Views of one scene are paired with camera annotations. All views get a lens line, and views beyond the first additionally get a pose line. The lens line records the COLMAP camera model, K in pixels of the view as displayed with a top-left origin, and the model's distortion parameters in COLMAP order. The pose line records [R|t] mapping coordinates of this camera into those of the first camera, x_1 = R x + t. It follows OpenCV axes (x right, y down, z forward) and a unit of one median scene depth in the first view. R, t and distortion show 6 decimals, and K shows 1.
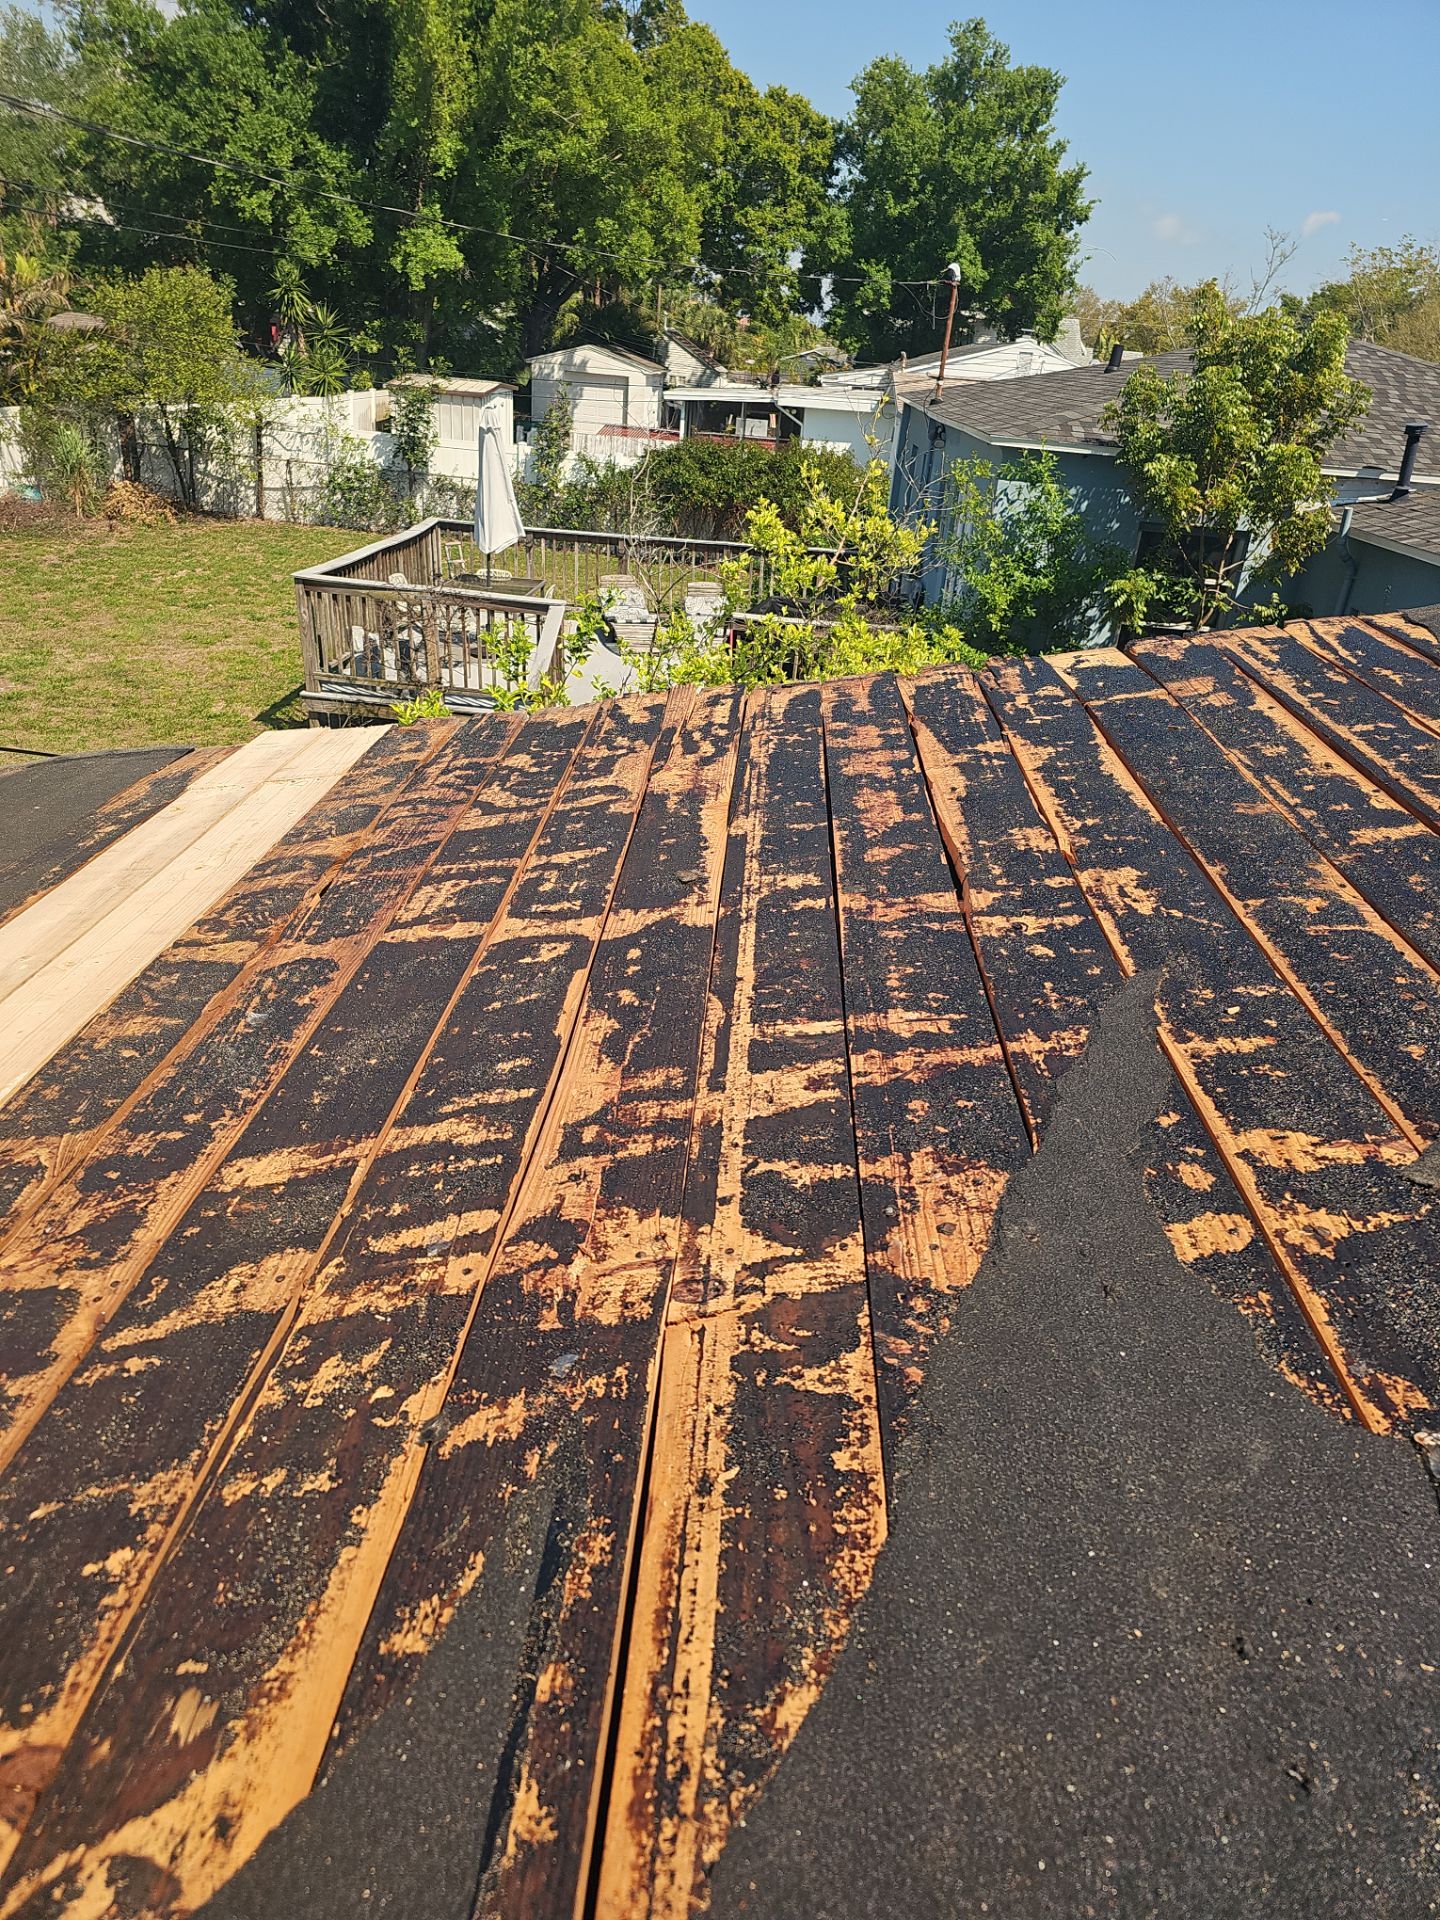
lens RADIAL K [[1247.0, 0, 720.0], [0, 1247.0, 960.0], [0, 0, 1]] dist [0.058583, -0.048685]
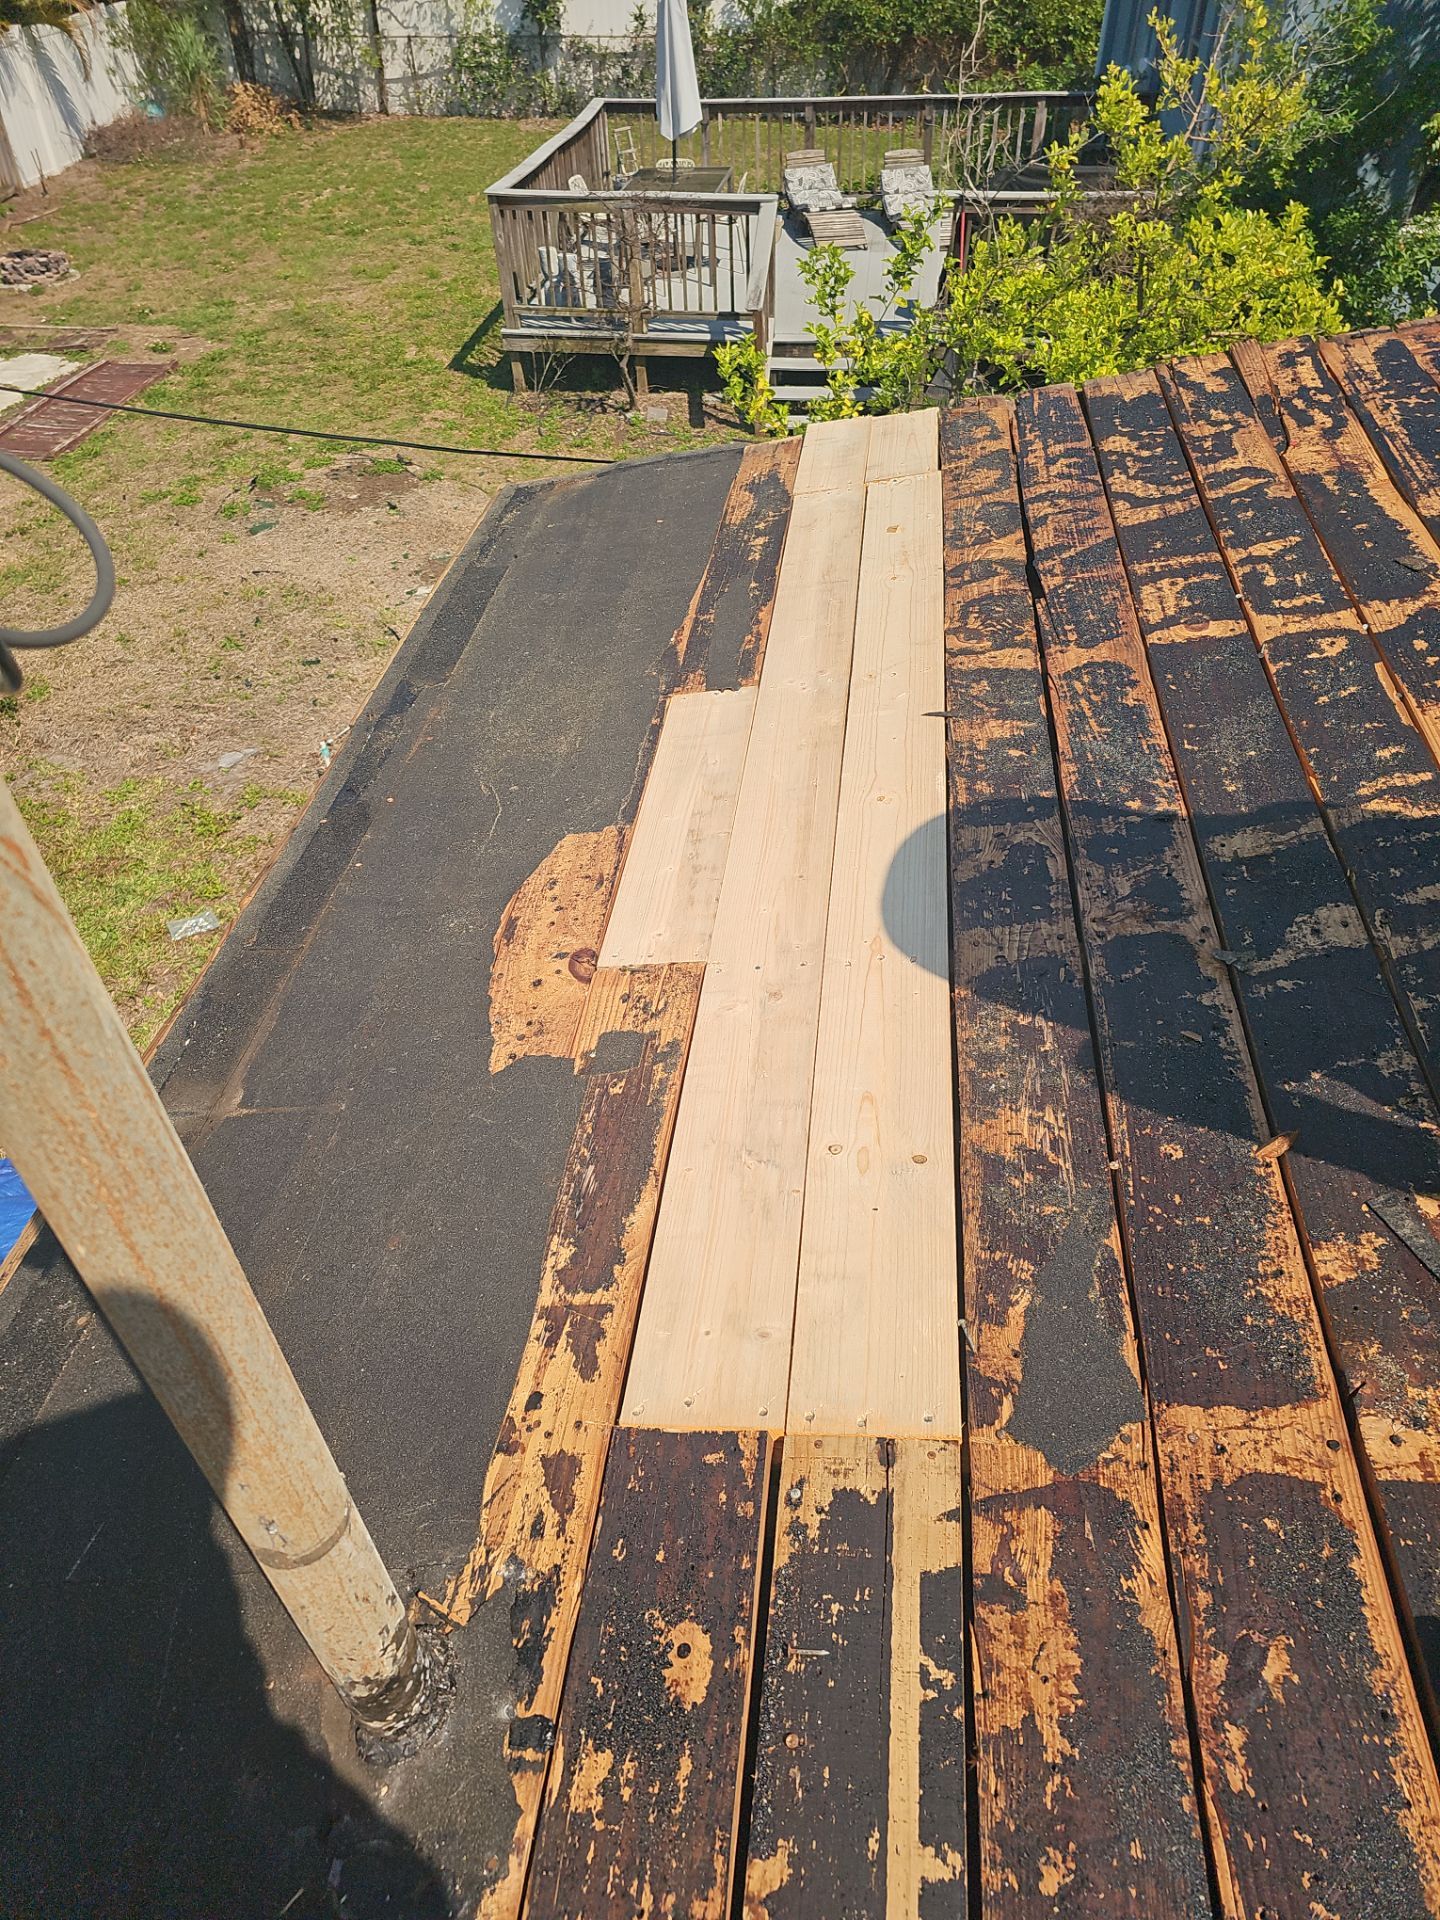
lens RADIAL K [[1247.0, 0, 720.0], [0, 1247.0, 960.0], [0, 0, 1]] dist [0.058583, -0.048685]
pose [[0.992606, -0.016285, -0.120281, -0.349157], [0.048887, 0.960664, 0.273376, -0.046492], [0.111098, -0.277235, 0.954357, -0.153255]]
